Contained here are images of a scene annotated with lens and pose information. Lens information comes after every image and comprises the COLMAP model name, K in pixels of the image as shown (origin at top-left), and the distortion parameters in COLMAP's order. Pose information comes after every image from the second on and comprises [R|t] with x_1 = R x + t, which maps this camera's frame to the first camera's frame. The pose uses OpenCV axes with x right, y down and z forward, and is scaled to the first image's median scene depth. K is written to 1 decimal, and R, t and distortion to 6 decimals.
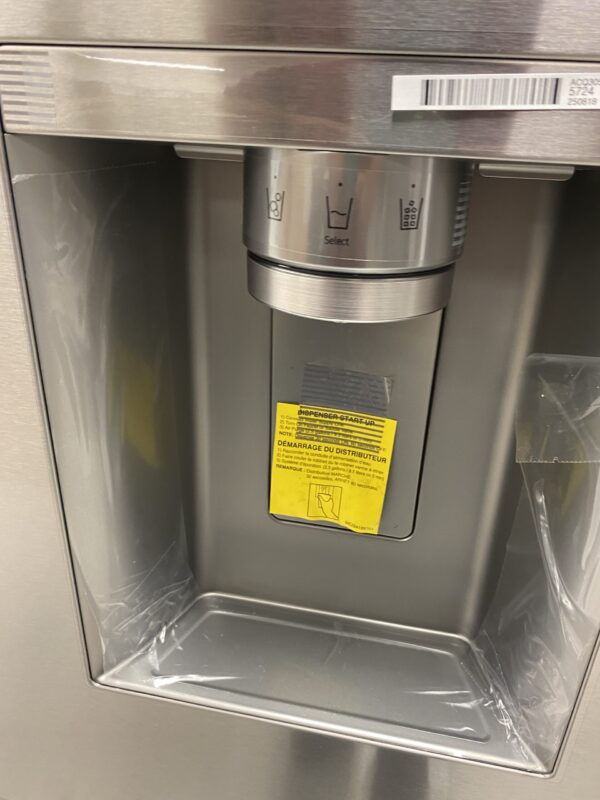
lens RADIAL K [[598.2, 0, 300.0], [0, 598.2, 400.0], [0, 0, 1]] dist [0.007010, -0.003446]
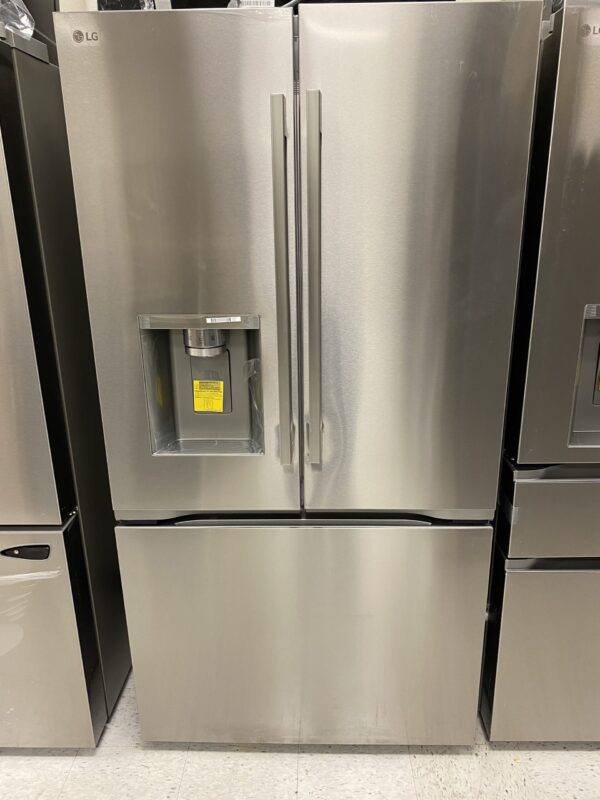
lens RADIAL K [[598.2, 0, 300.0], [0, 598.2, 400.0], [0, 0, 1]] dist [0.007010, -0.003446]
pose [[0.985653, -0.093547, 0.140491, 0.091181], [0.107343, 0.989763, -0.094060, 0.602091], [-0.130254, 0.107791, 0.985604, -3.096867]]
